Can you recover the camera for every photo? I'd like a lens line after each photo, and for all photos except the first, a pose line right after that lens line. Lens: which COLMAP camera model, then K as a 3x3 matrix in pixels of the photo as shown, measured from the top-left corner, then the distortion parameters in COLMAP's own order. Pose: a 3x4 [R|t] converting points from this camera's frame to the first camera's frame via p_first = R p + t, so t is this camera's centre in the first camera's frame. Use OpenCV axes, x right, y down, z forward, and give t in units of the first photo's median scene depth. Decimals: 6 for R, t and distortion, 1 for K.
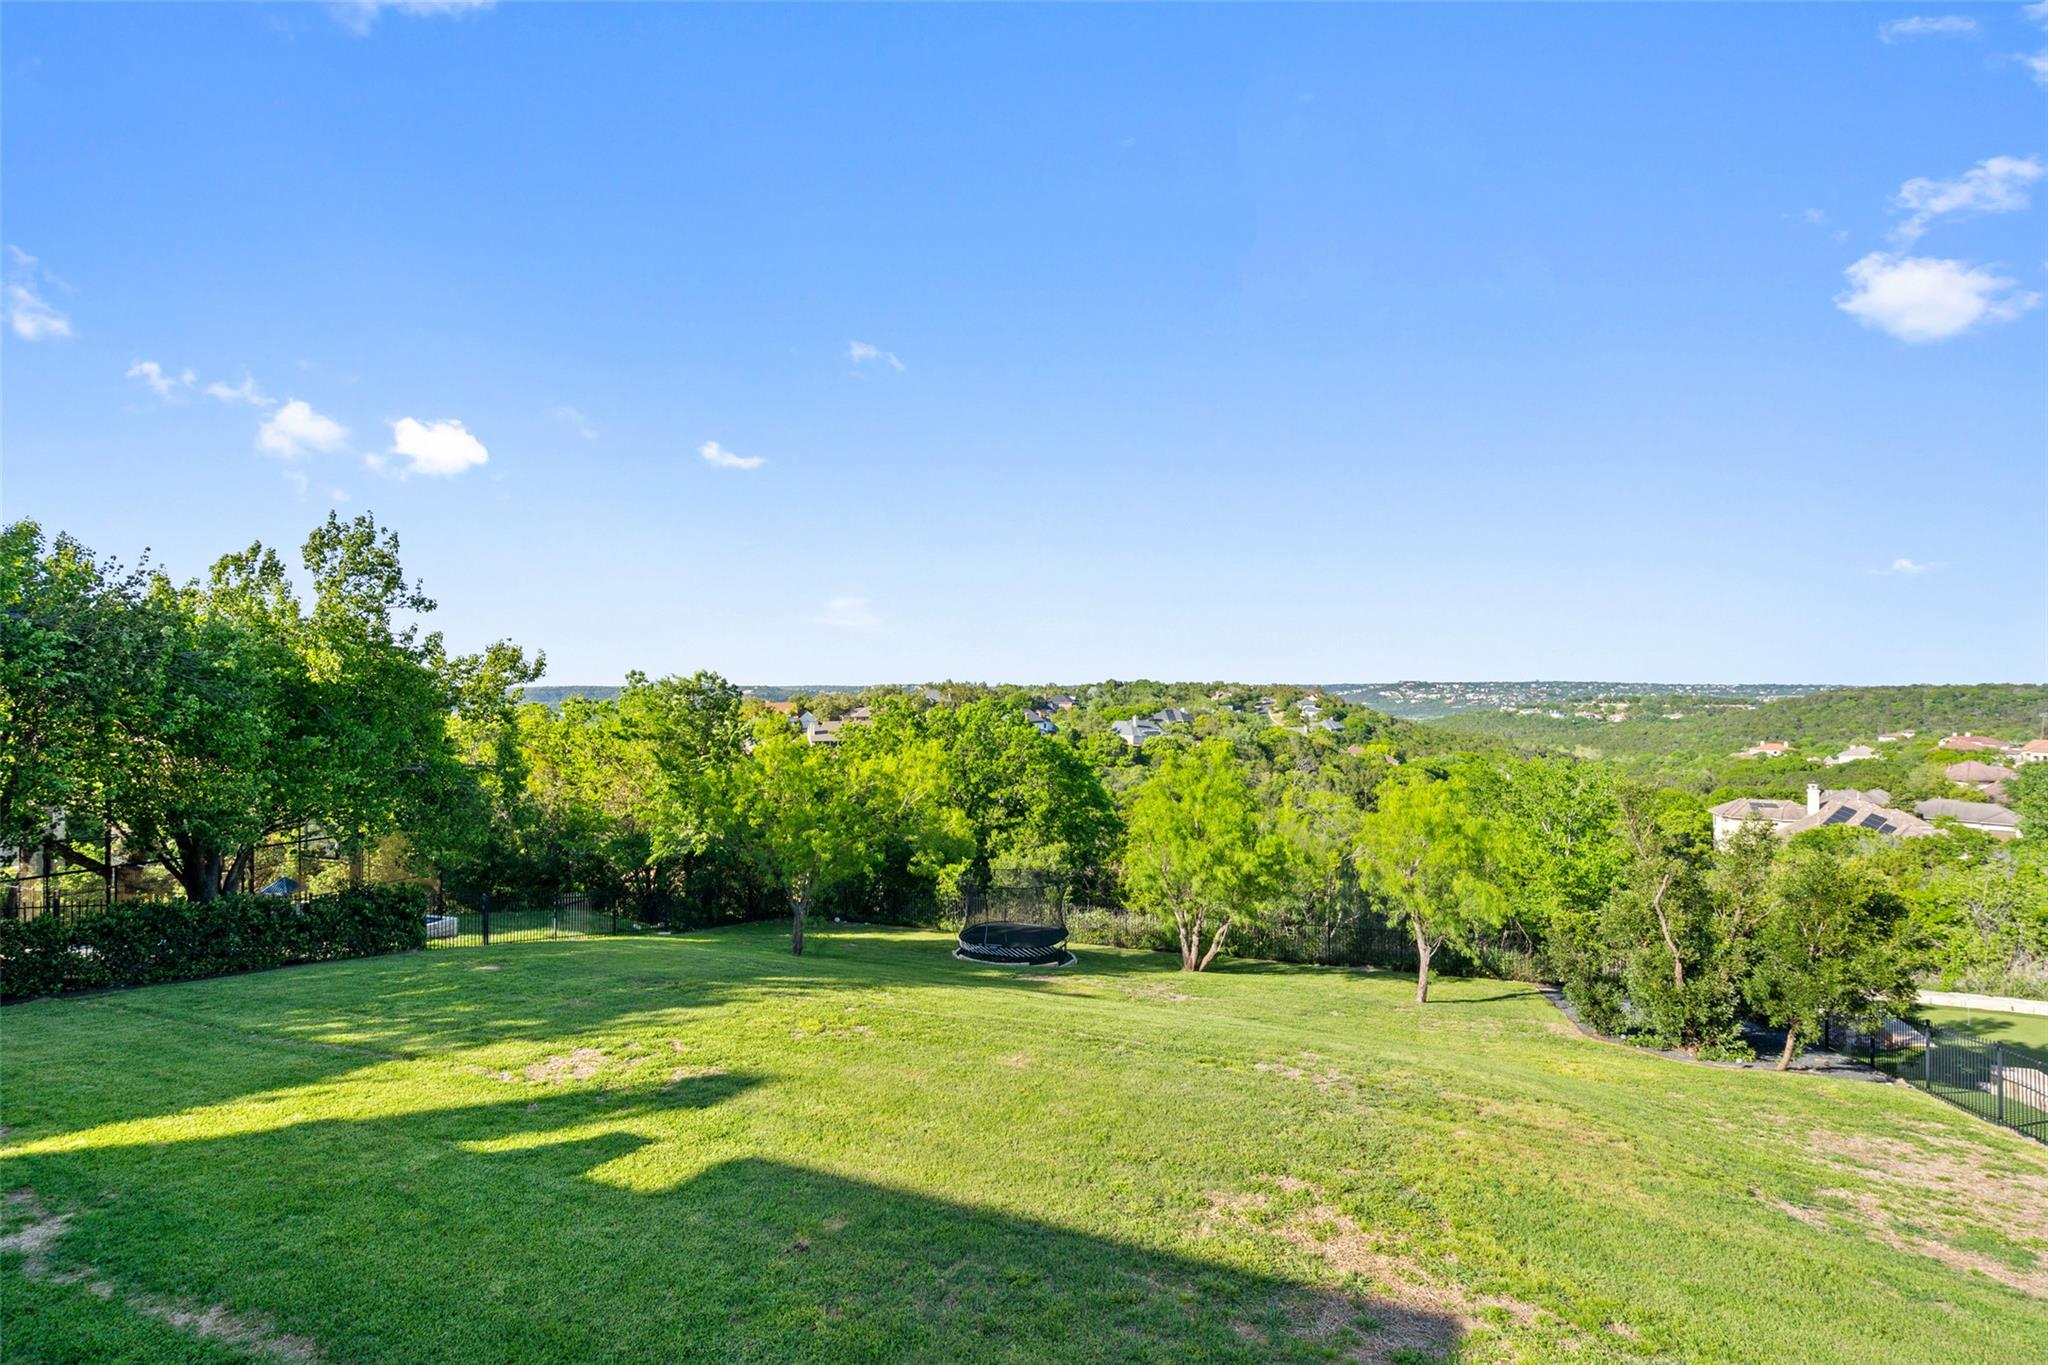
lens RADIAL K [[941.9, 0, 1023.9], [0, 941.9, 670.5], [0, 0, 1]] dist [0.001084, 0.000452]
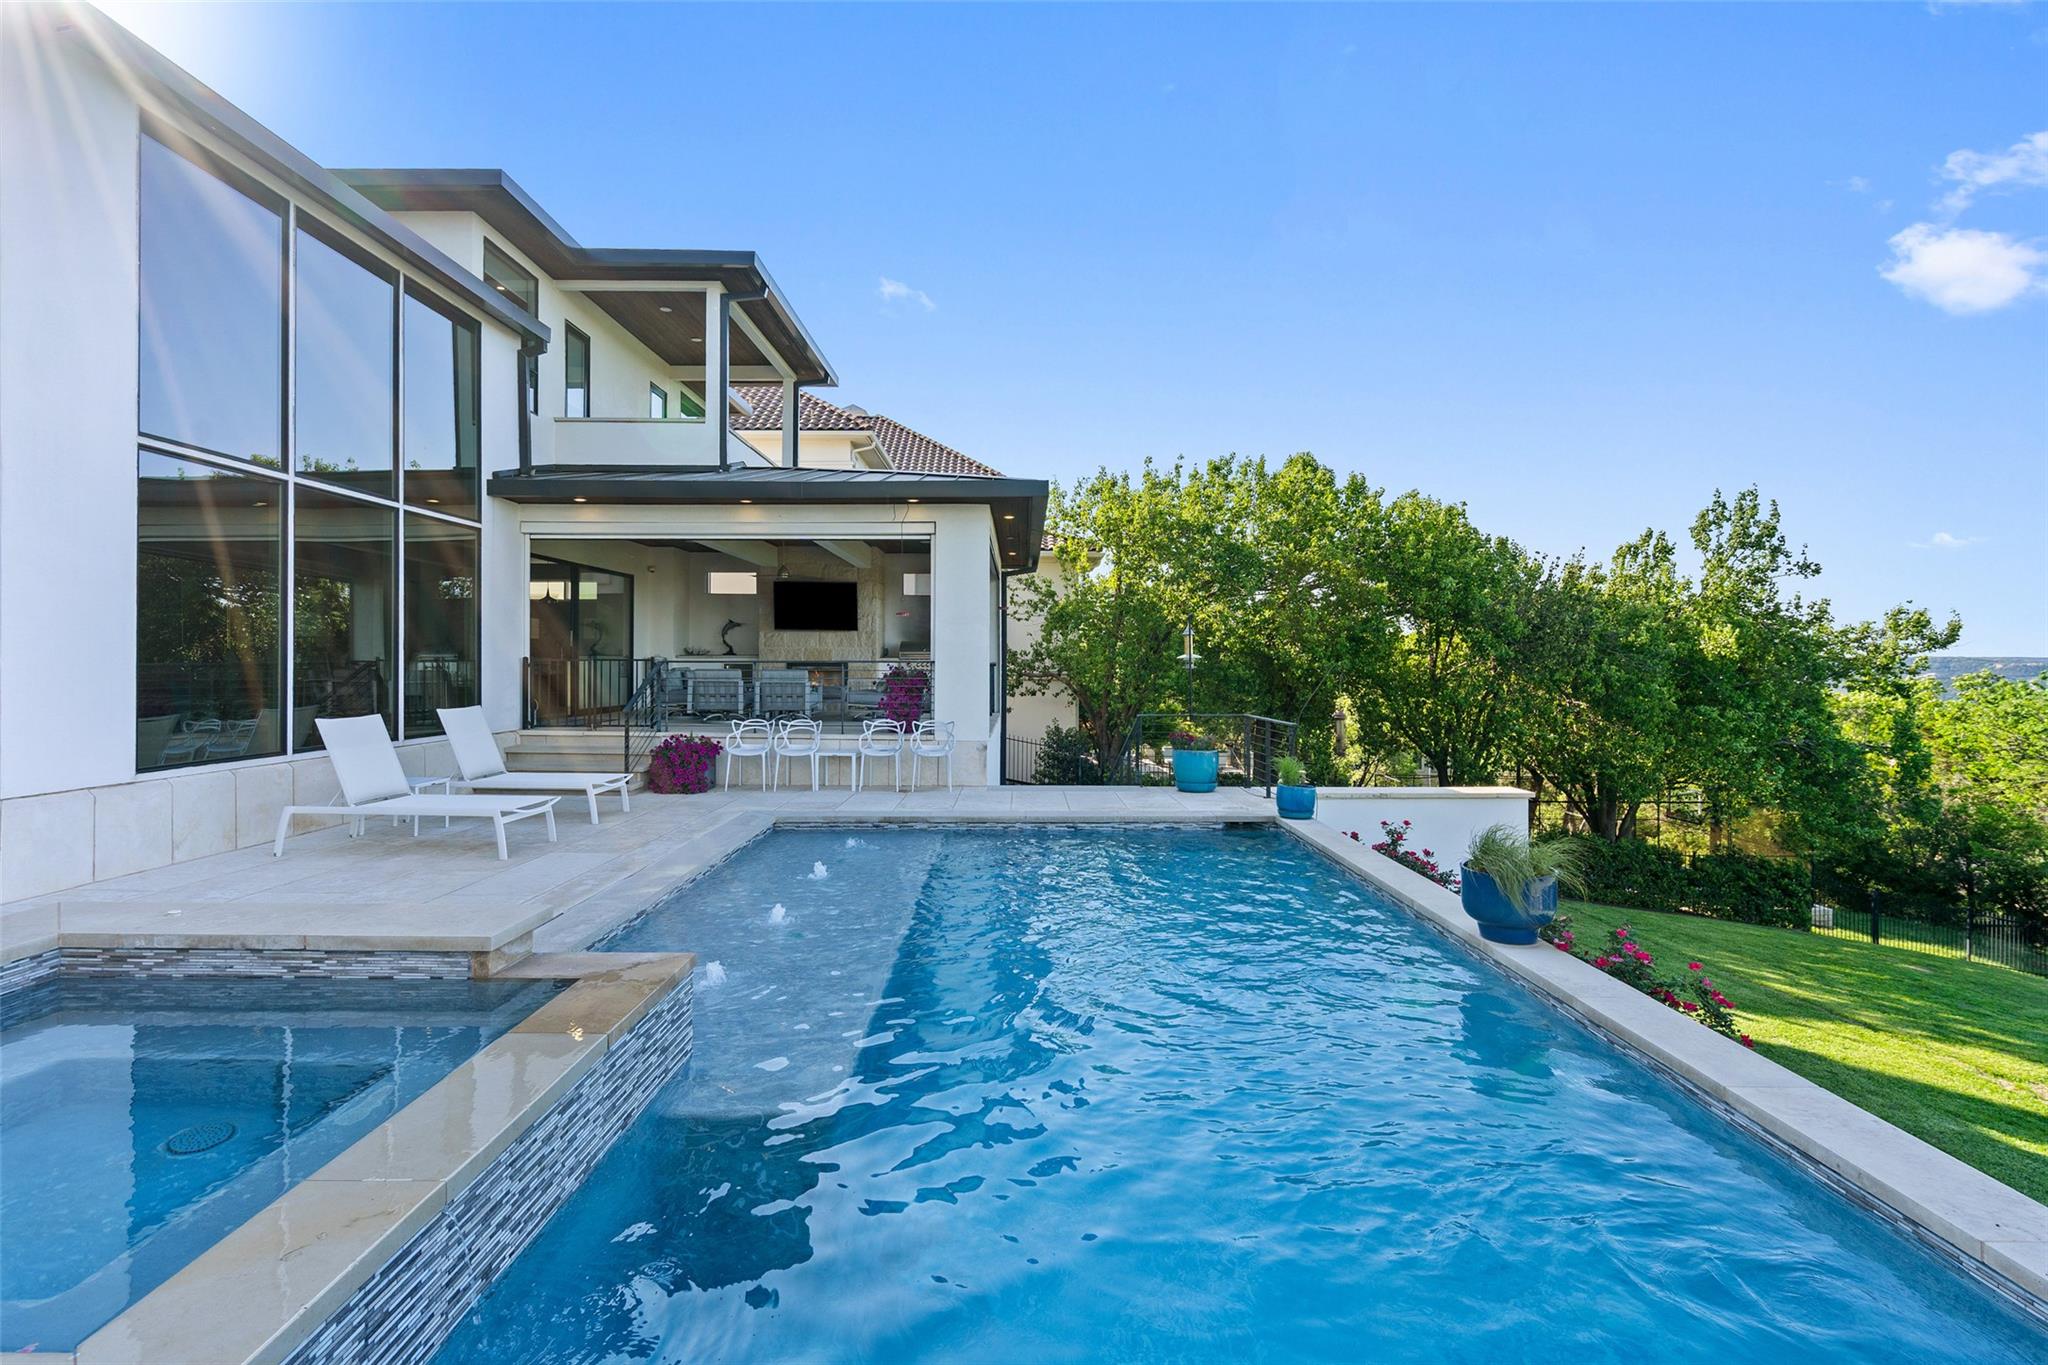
lens RADIAL K [[964.5, 0, 1013.2], [0, 964.5, 652.2], [0, 0, 1]] dist [-0.000531, -0.000009]
pose [[0.353200, -0.011123, -0.935482, -0.003655], [0.022476, 0.999742, -0.003401, -0.001381], [0.935278, -0.019824, 0.353359, -0.060413]]
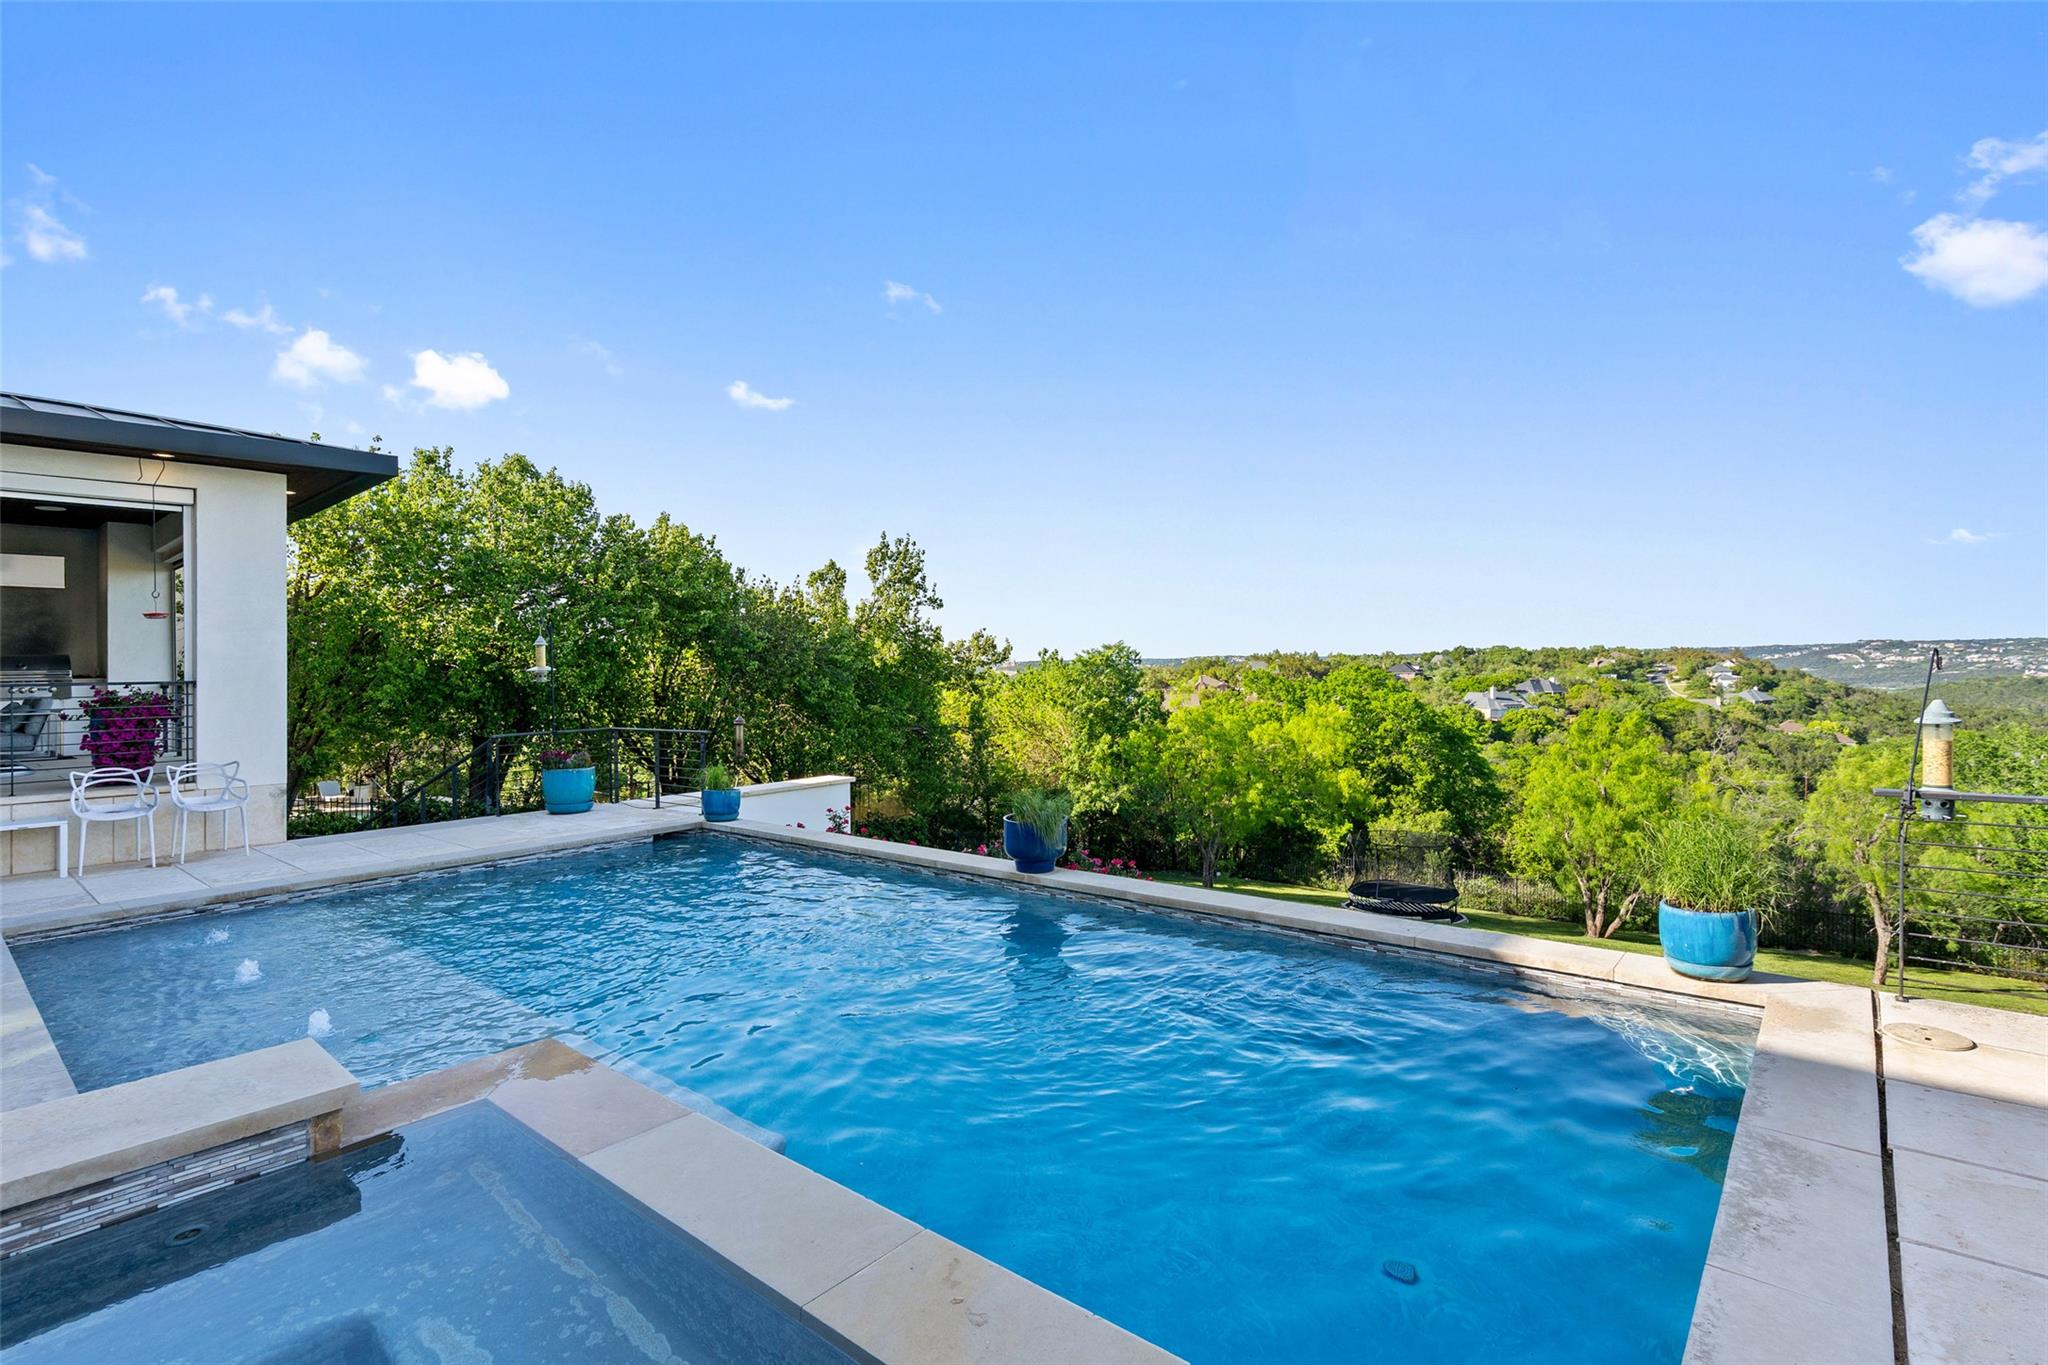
lens RADIAL K [[972.5, 0, 1024.0], [0, 972.5, 682.5], [0, 0, 1]] dist [0.010357, -0.001141]
pose [[0.947019, -0.009151, -0.321047, -0.050845], [0.022407, 0.999041, 0.037620, -0.004355], [0.320395, -0.042821, 0.946316, -0.136628]]
